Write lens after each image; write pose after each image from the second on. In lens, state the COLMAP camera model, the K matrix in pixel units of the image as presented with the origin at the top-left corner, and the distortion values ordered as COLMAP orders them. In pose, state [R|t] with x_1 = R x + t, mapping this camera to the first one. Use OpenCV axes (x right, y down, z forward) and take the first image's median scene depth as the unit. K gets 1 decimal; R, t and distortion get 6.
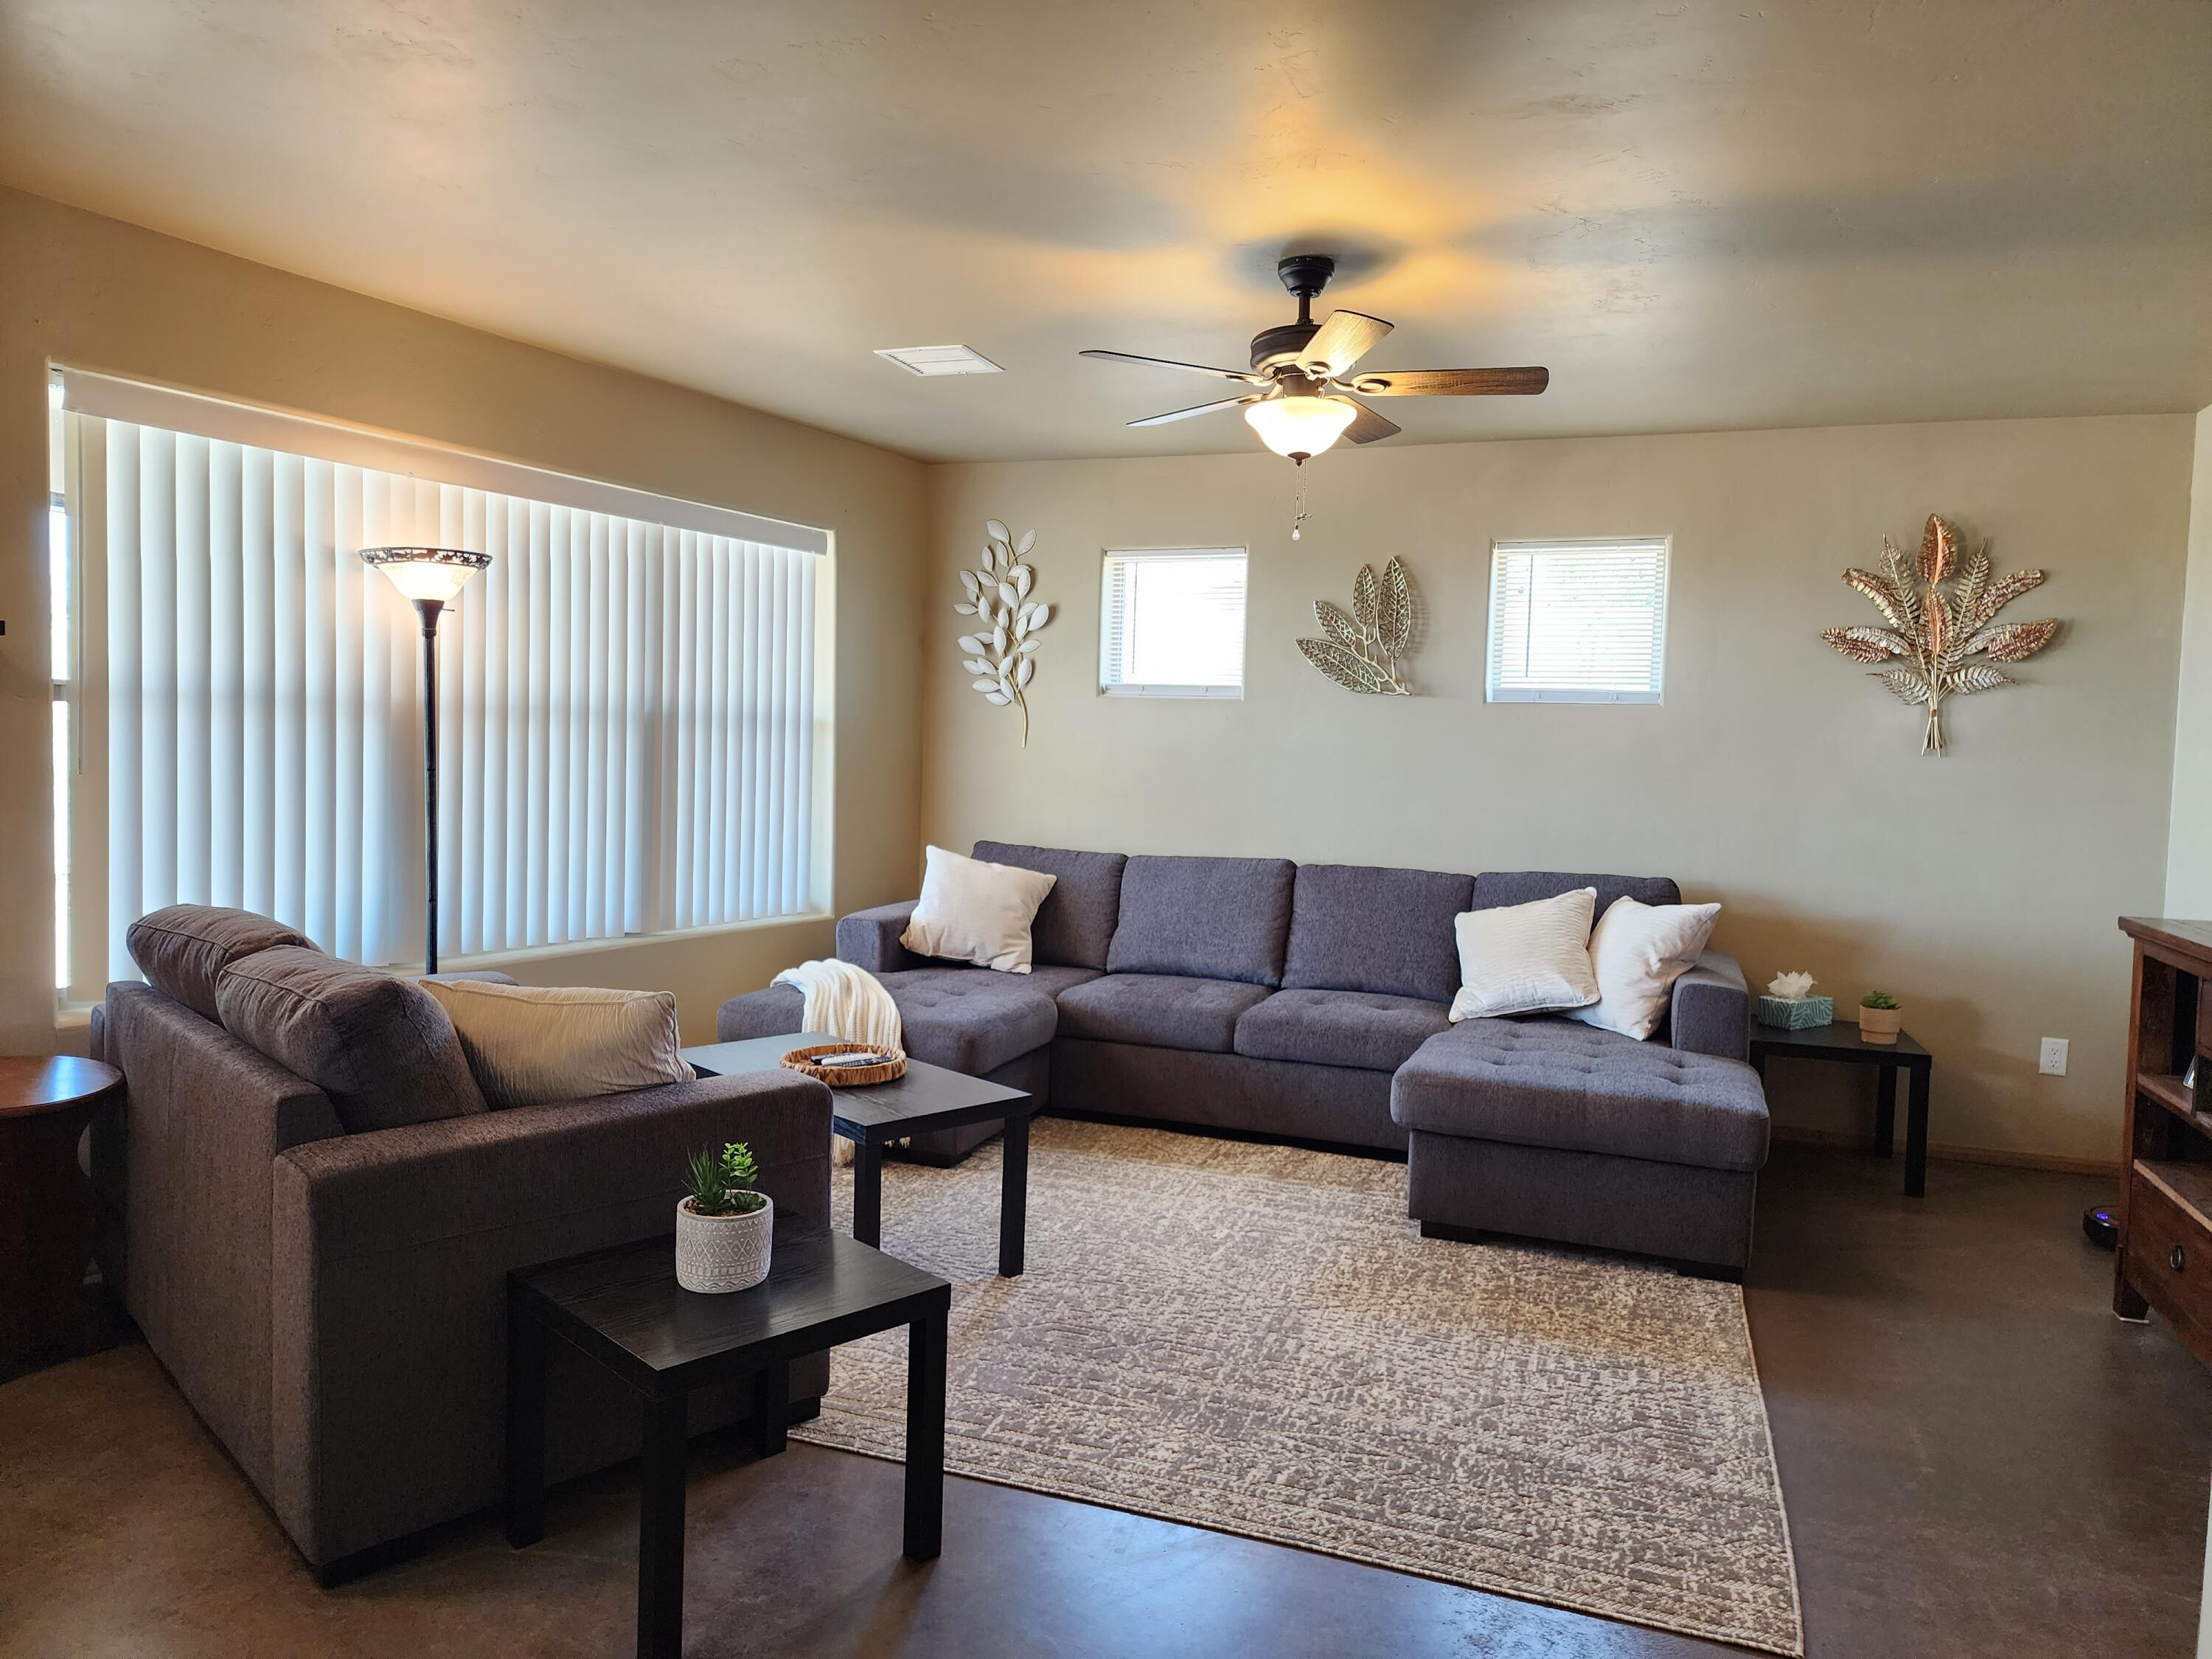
lens RADIAL K [[1490.7, 0, 1101.2], [0, 1490.7, 862.5], [0, 0, 1]] dist [0.063161, -0.070009]
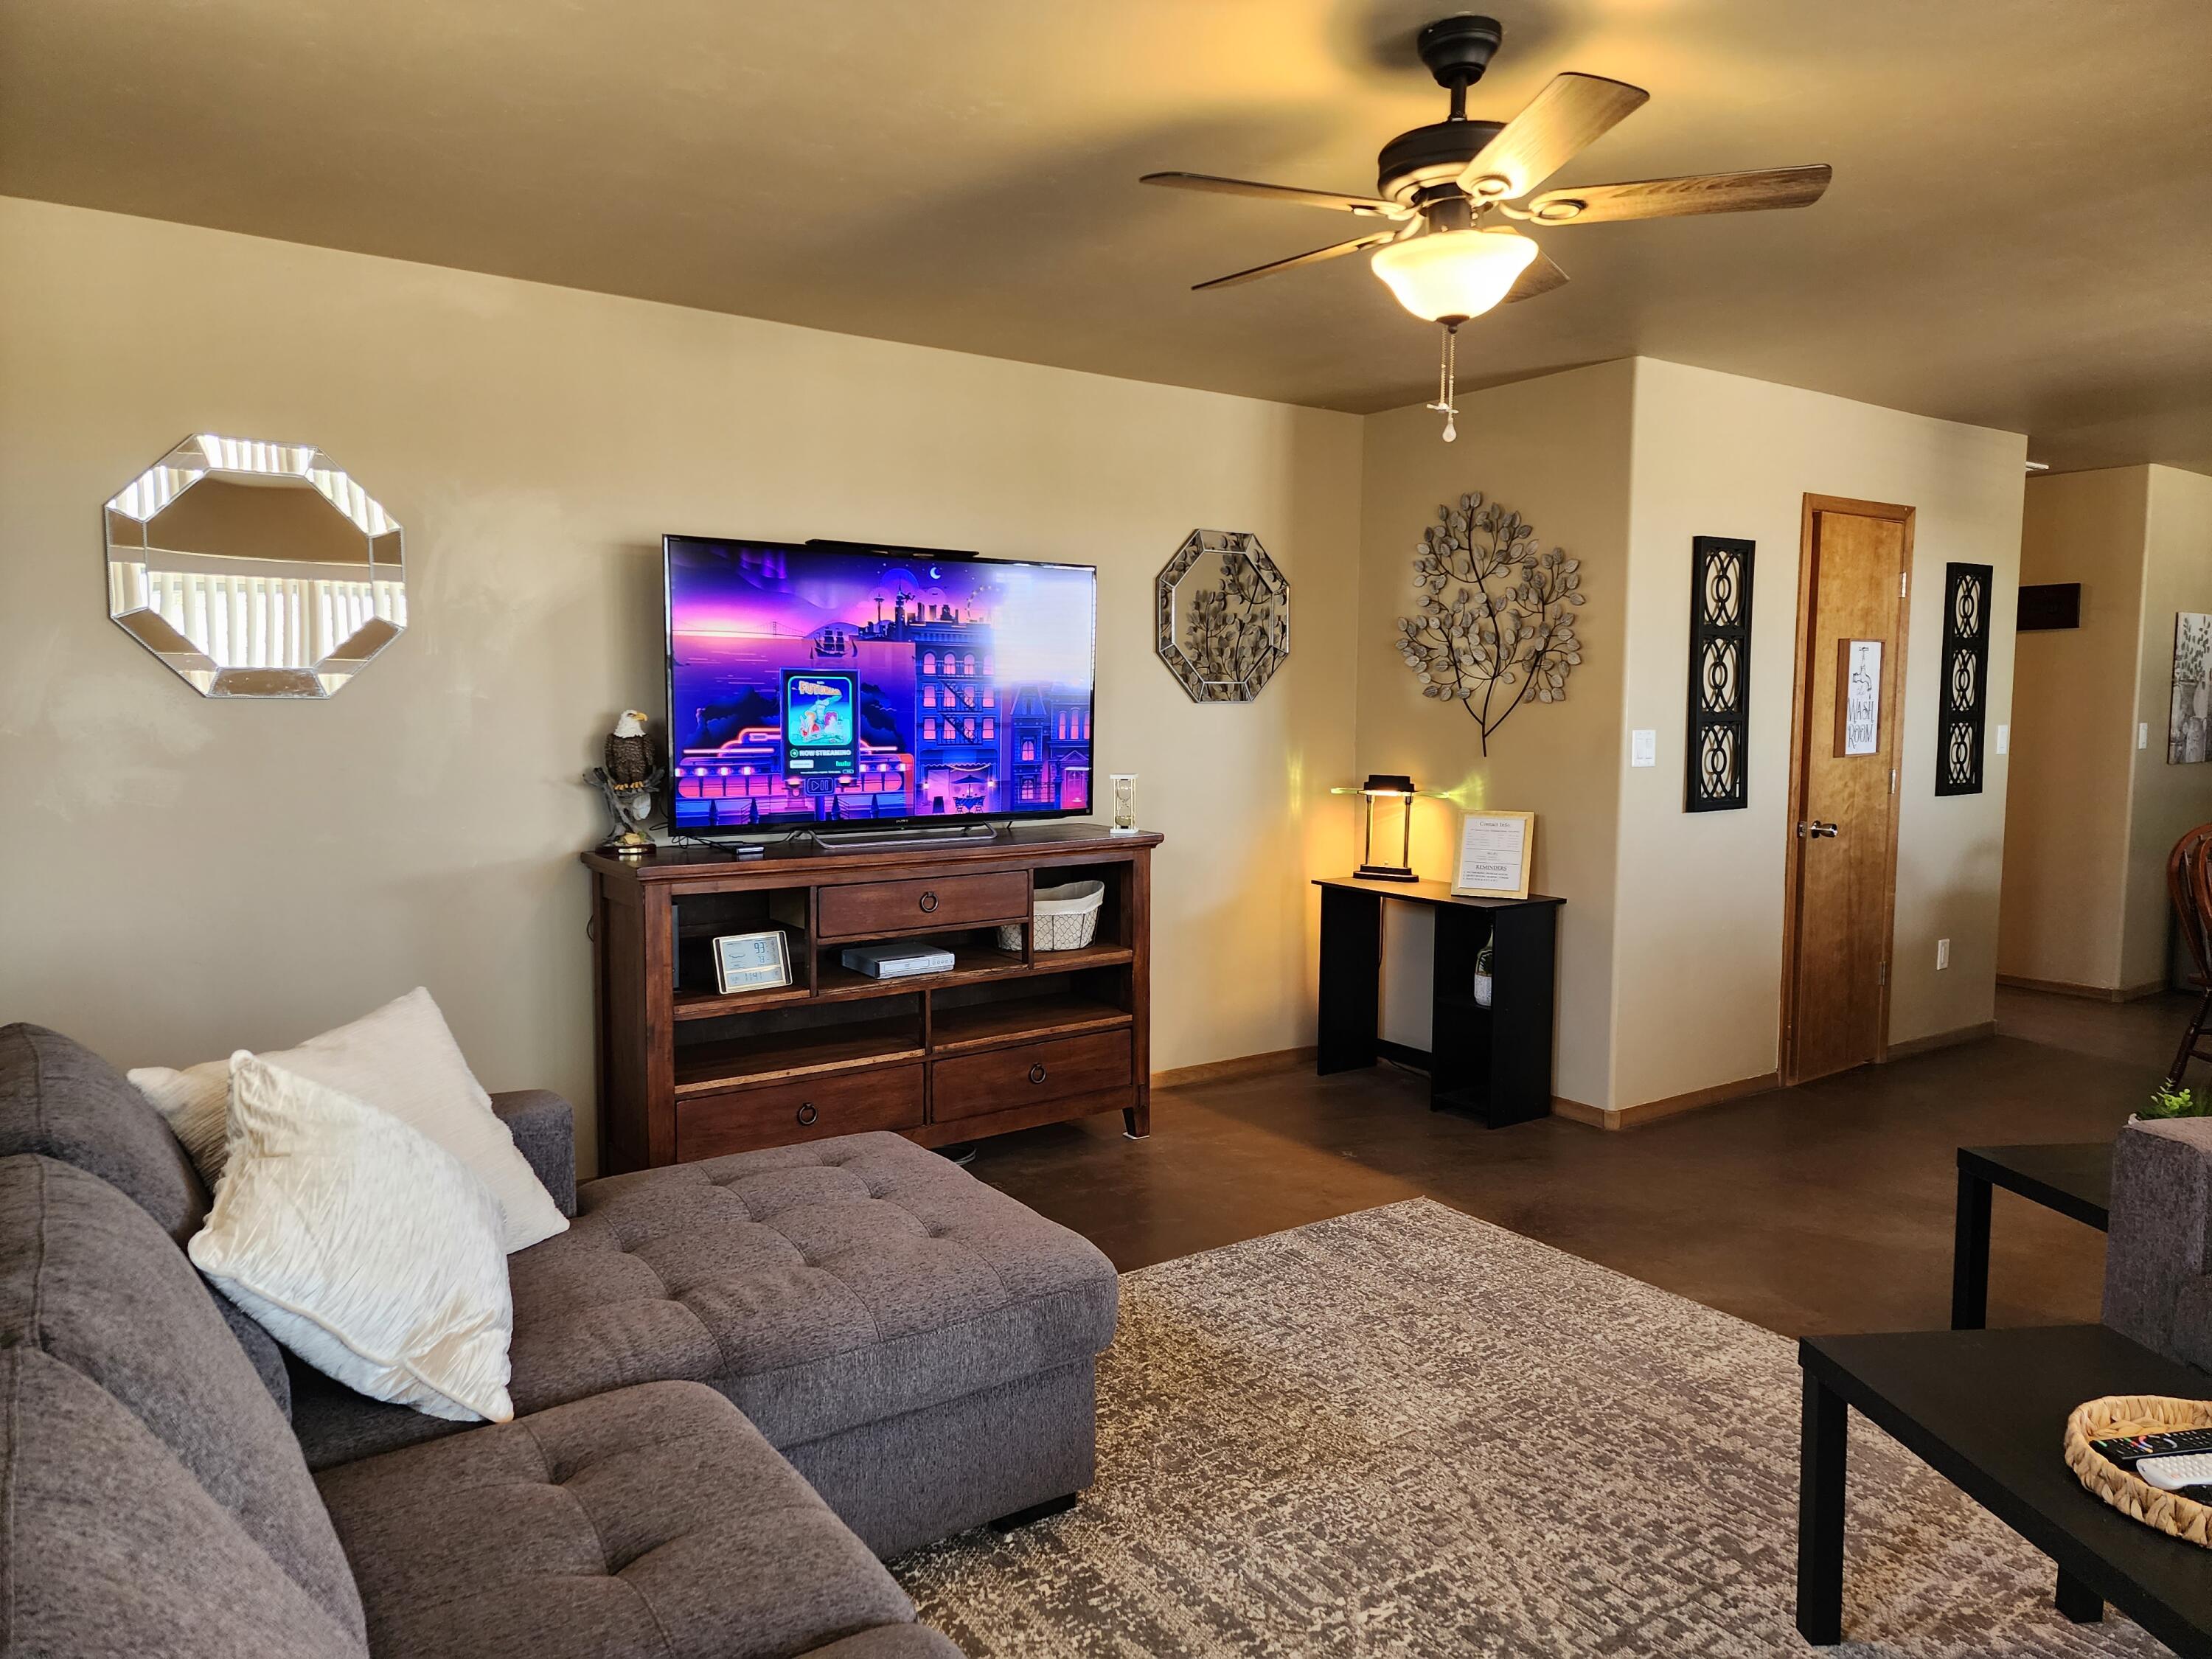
lens RADIAL K [[1500.4, 0, 1109.5], [0, 1500.4, 800.0], [0, 0, 1]] dist [0.109012, -0.002524]
pose [[-0.814809, -0.080788, 0.574073, -0.118354], [0.013008, 0.987445, 0.157424, -0.119399], [-0.579584, 0.135738, -0.803529, 1.171255]]
